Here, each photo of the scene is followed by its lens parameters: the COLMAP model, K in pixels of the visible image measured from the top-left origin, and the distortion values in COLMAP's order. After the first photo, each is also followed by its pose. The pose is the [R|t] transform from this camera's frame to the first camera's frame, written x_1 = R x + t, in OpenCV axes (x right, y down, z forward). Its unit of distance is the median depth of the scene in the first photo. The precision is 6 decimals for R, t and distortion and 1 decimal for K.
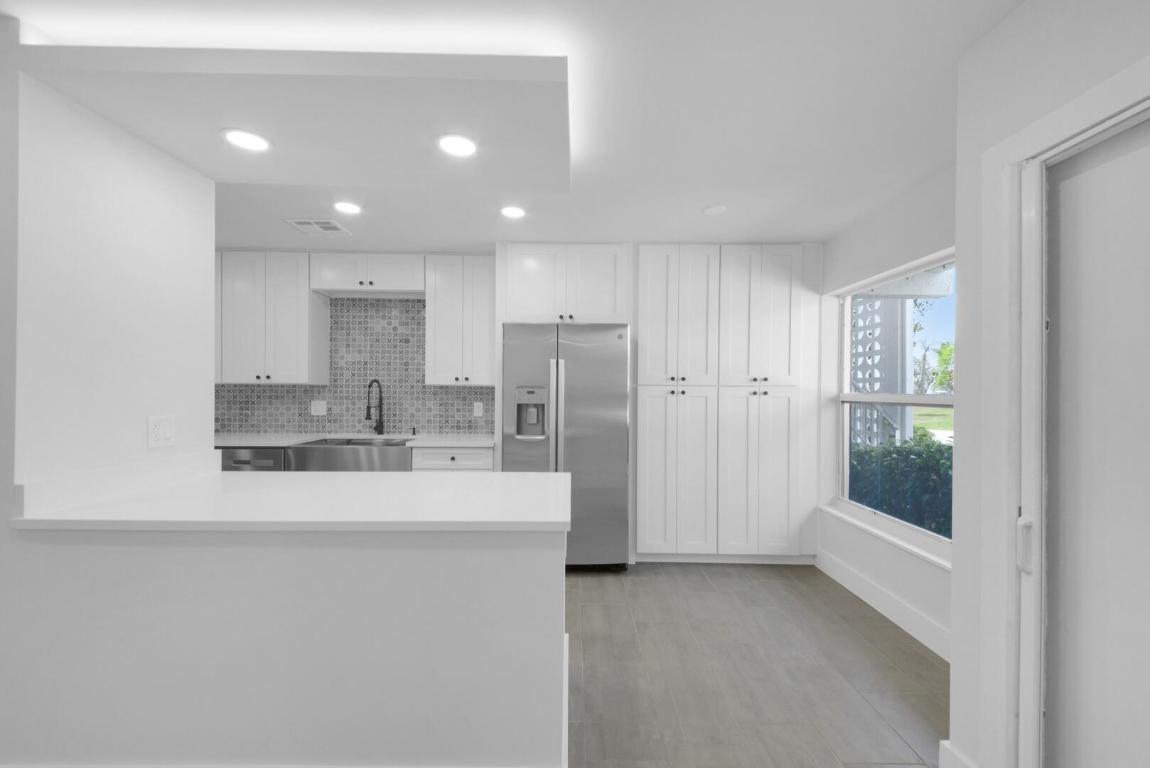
lens RADIAL K [[476.0, 0, 580.1], [0, 476.0, 389.1], [0, 0, 1]] dist [0.011113, -0.000441]
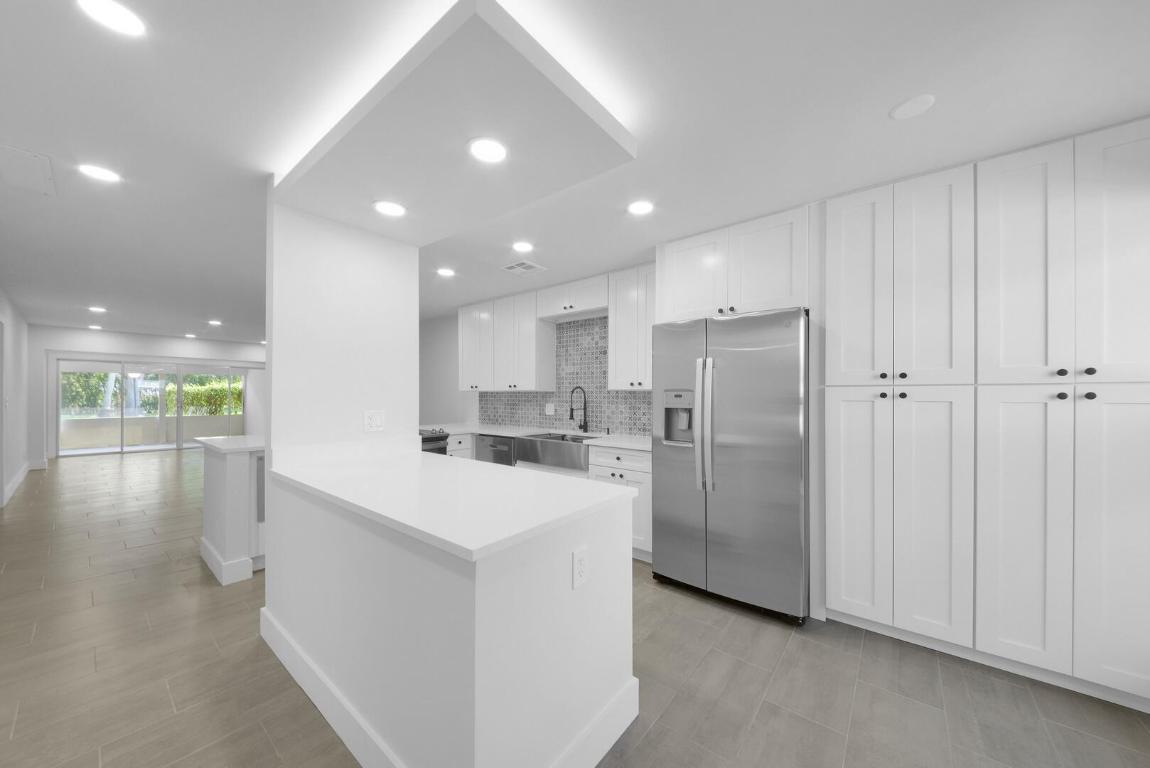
lens RADIAL K [[392.2, 0, 572.7], [0, 392.2, 396.3], [0, 0, 1]] dist [-0.011565, -0.000636]
pose [[0.746561, -0.004160, -0.665304, 0.211334], [0.001860, 0.999990, -0.004165, 0.008718], [0.665314, 0.001872, 0.746561, 0.244395]]
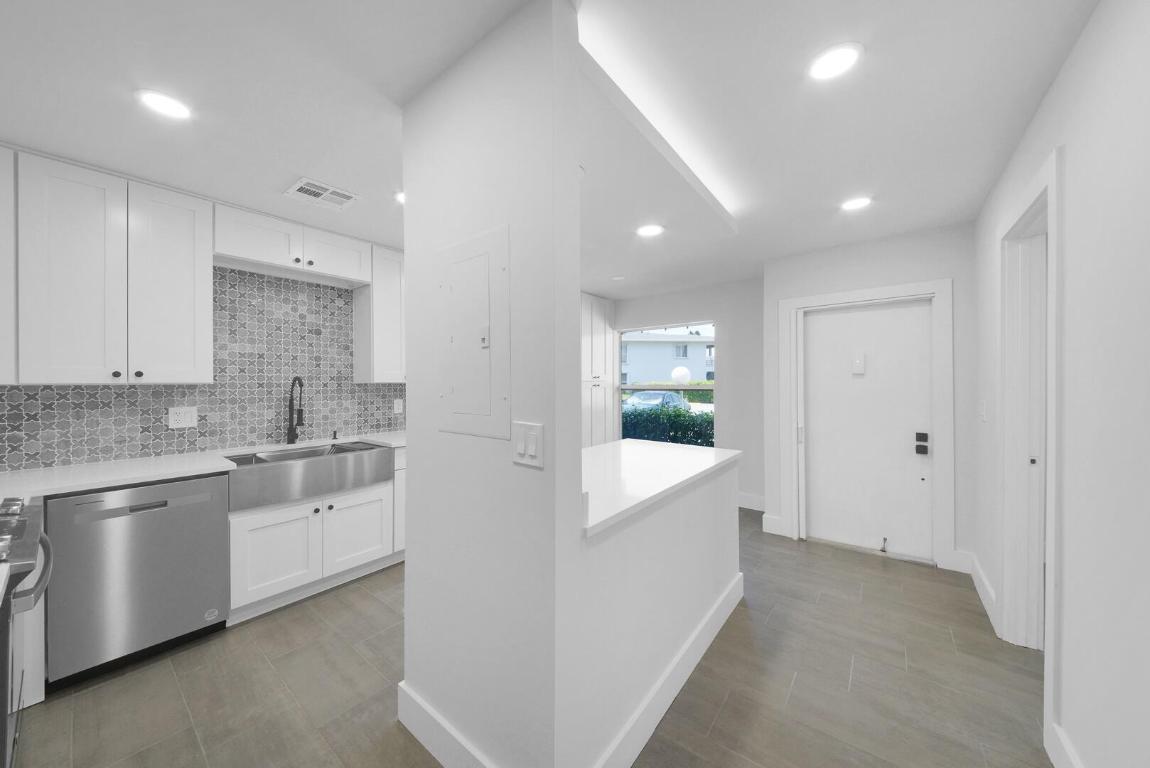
lens RADIAL K [[392.2, 0, 579.3], [0, 392.2, 382.8], [0, 0, 1]] dist [-0.011565, -0.000636]
pose [[0.630095, -0.012764, 0.776413, -0.623835], [0.012659, 0.999901, 0.006165, -0.007513], [-0.776415, 0.005944, 0.630194, 0.186565]]
